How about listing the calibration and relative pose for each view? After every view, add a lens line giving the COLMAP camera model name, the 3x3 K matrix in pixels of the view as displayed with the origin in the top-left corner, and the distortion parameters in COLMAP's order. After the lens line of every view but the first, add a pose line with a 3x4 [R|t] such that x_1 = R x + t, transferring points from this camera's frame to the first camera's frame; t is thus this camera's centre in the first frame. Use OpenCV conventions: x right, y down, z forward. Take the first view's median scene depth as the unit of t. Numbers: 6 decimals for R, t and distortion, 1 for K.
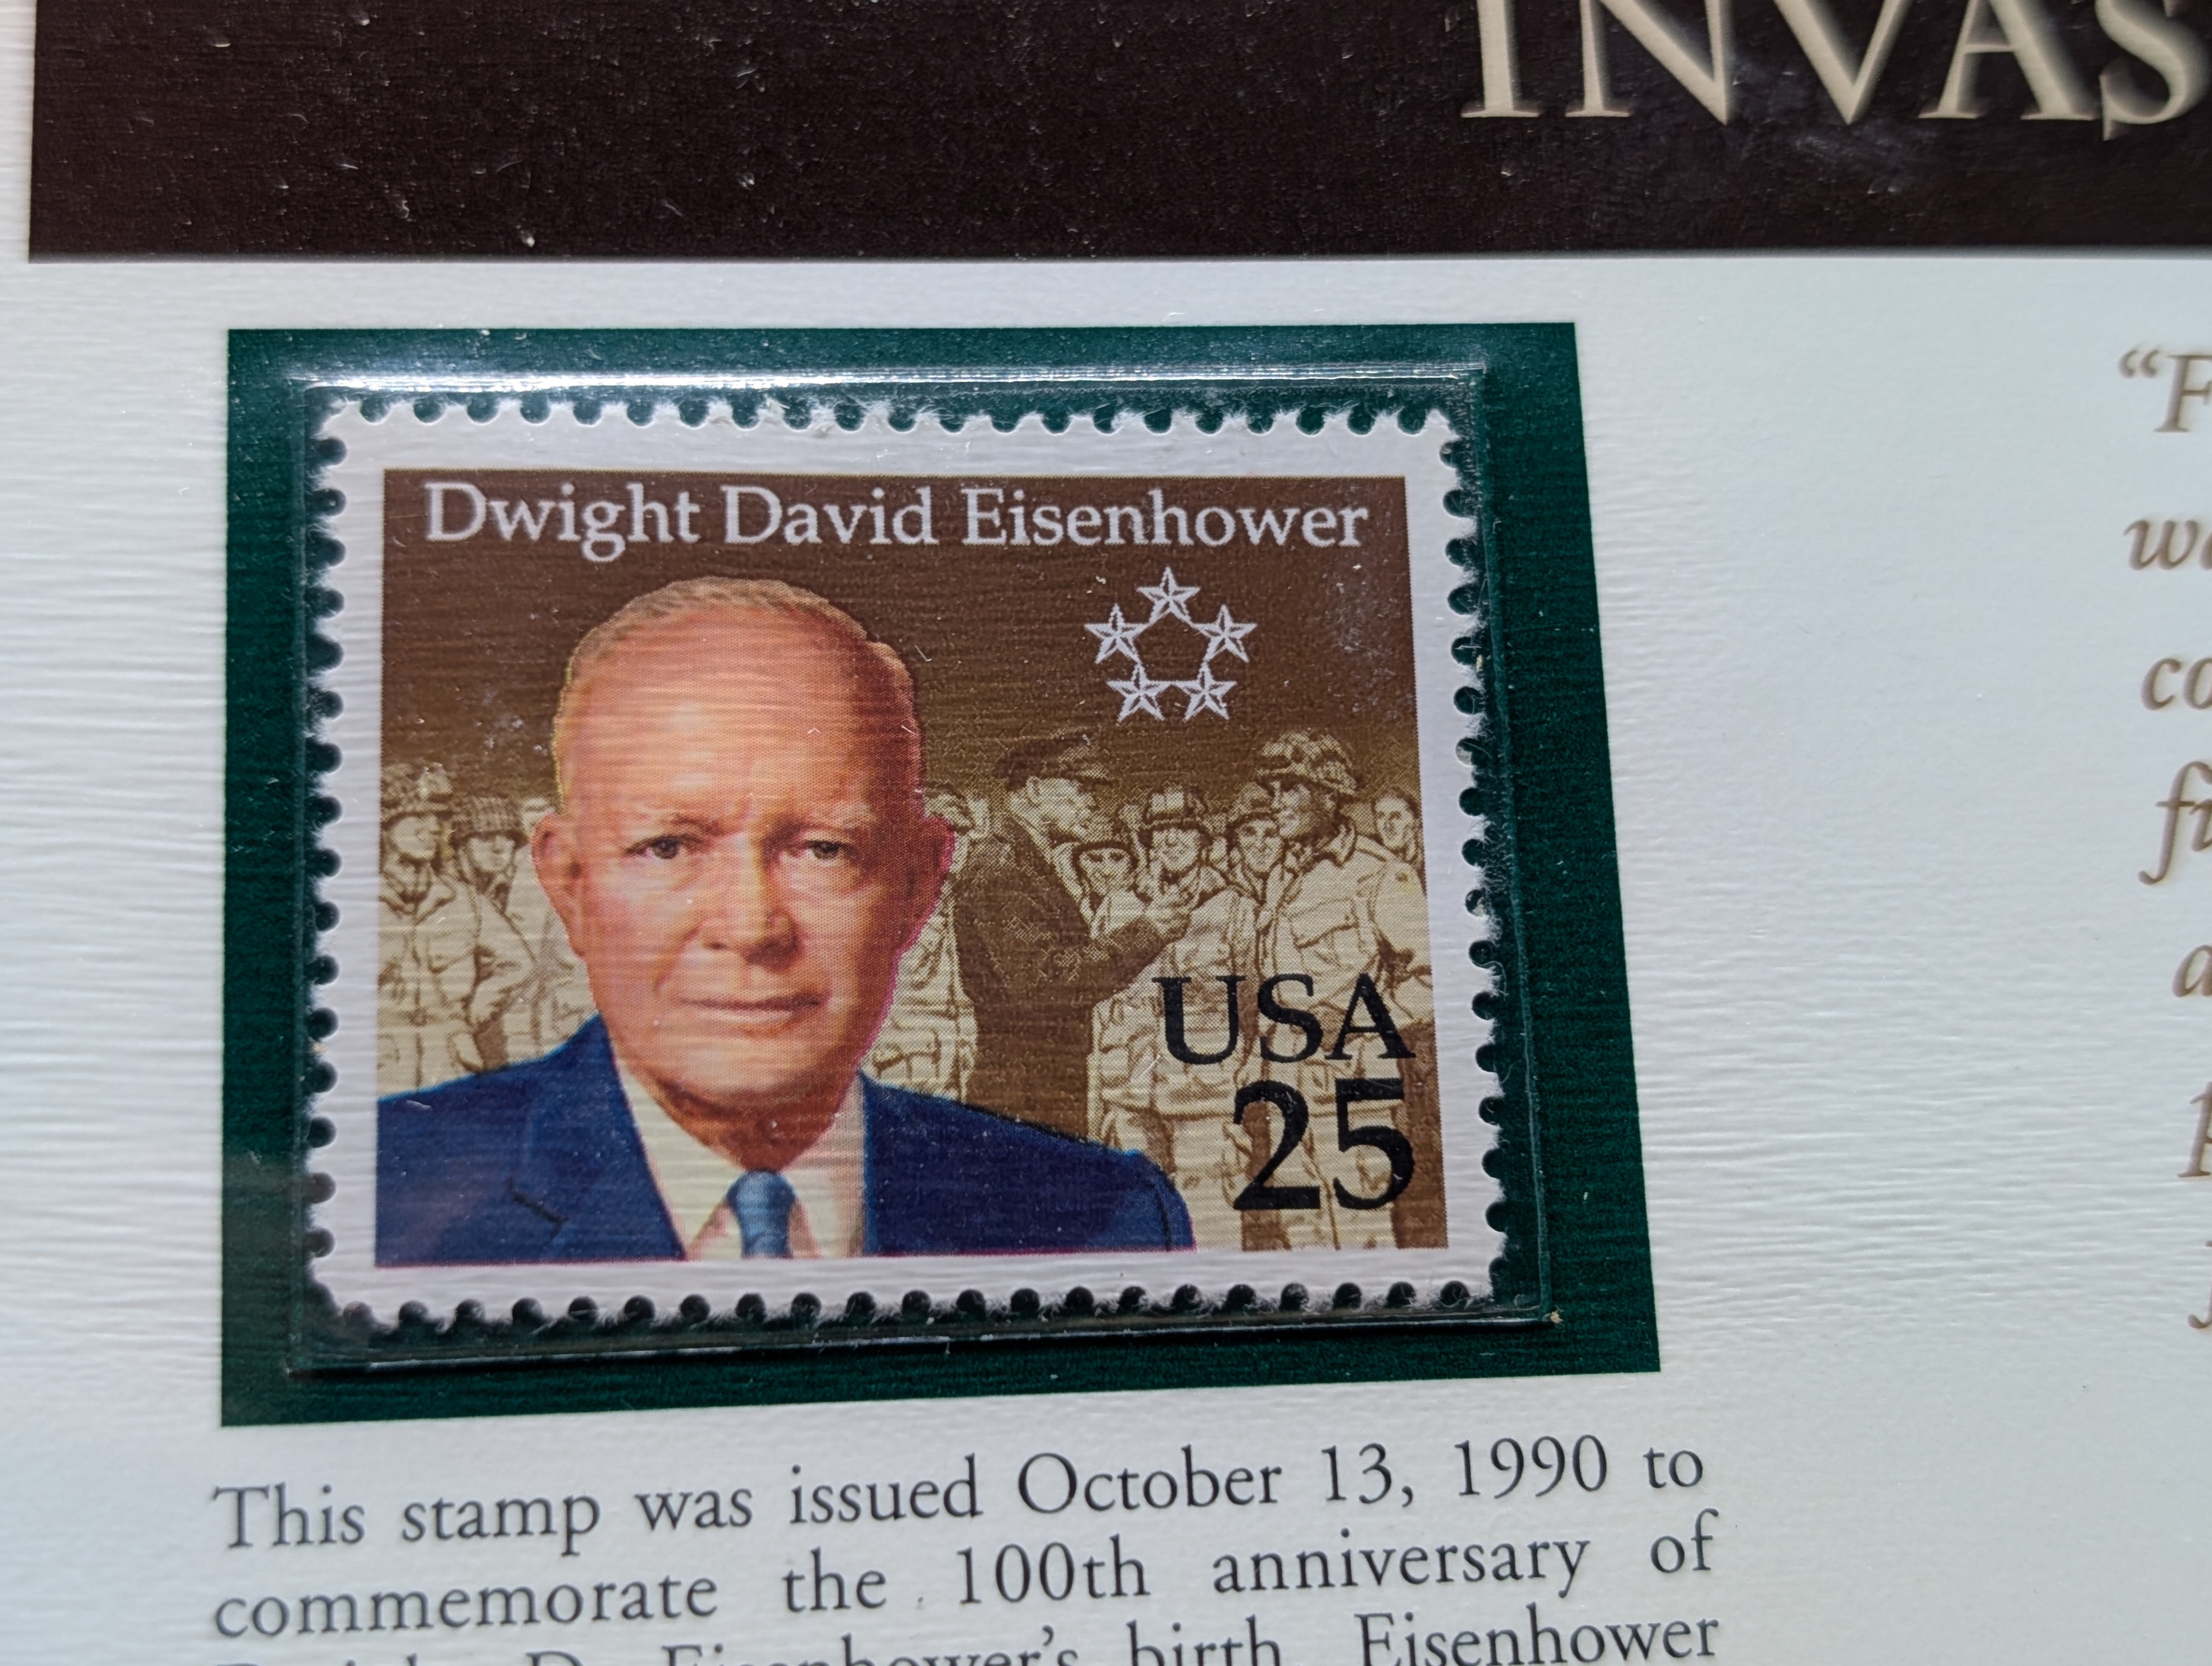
lens RADIAL K [[3860.0, 0, 1105.8], [0, 3860.0, 828.0], [0, 0, 1]] dist [0.061411, 0.000000]
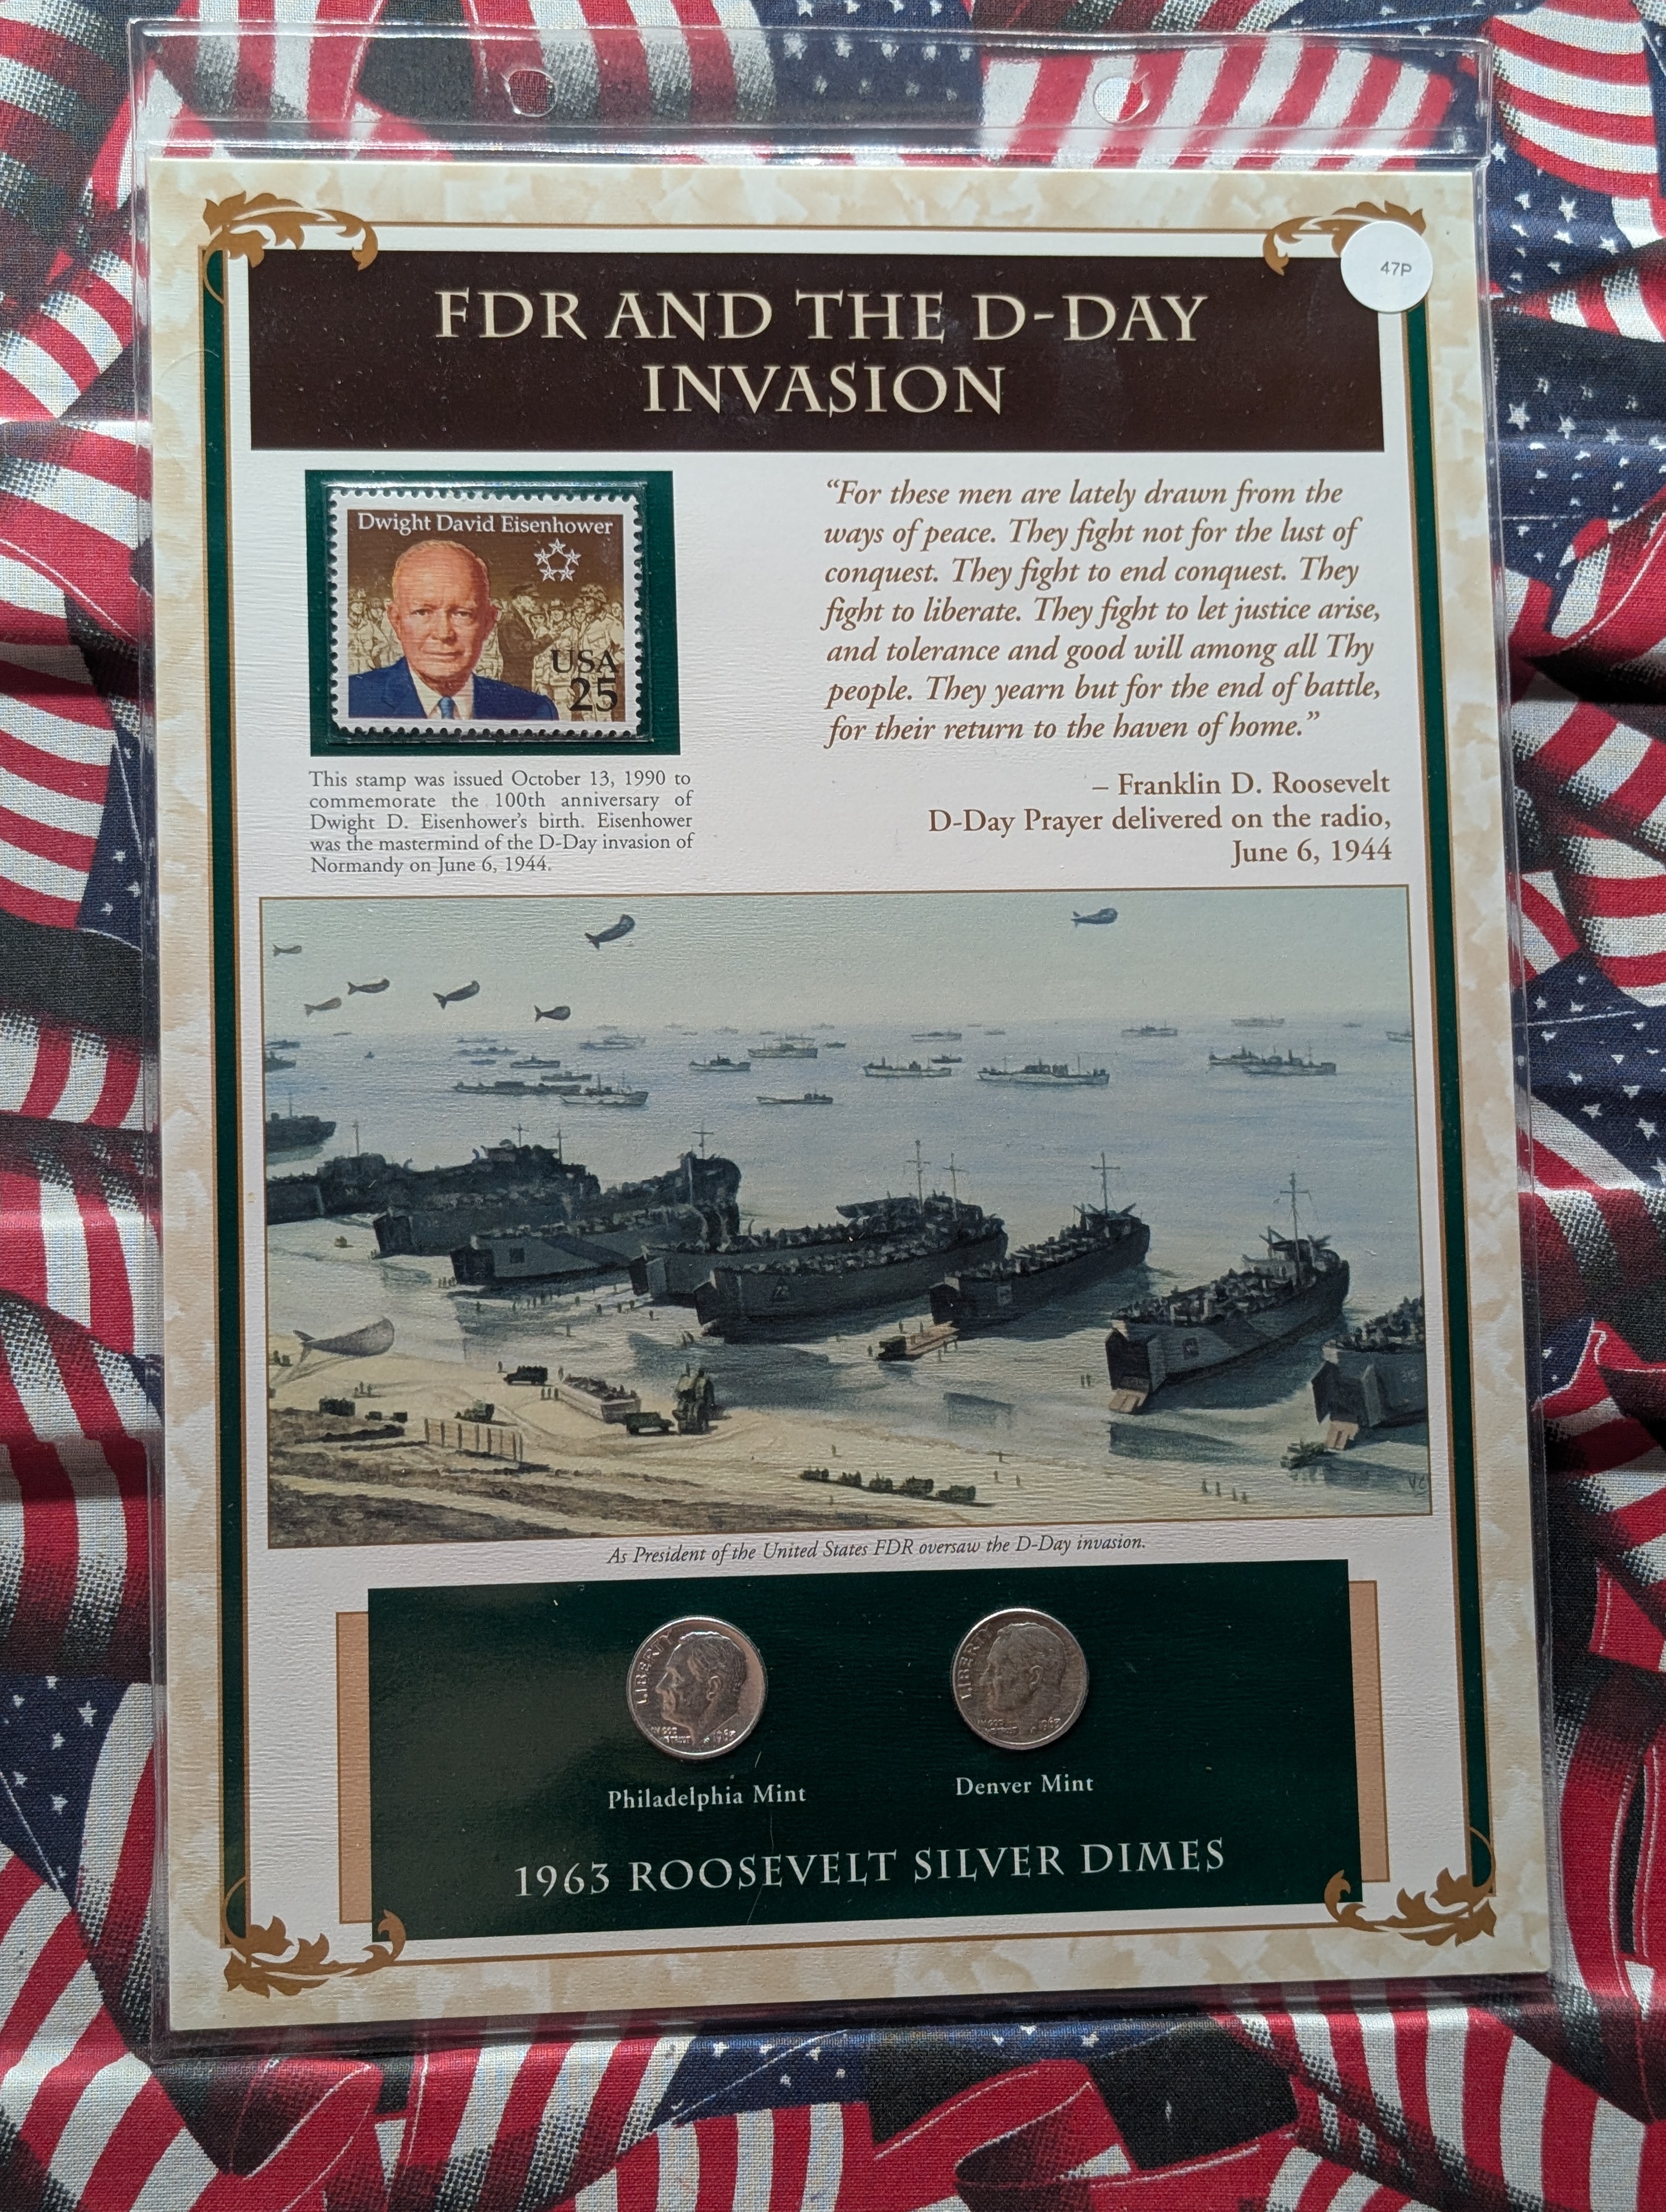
lens RADIAL K [[3860.0, 0, 828.2], [0, 3860.0, 1107.1], [0, 0, 1]] dist [0.061411, 0.000000]
pose [[0.999529, 0.017718, 0.025048, 0.199832], [-0.020875, 0.991031, 0.131990, -0.022606], [-0.022485, -0.132451, 0.990935, -2.852319]]
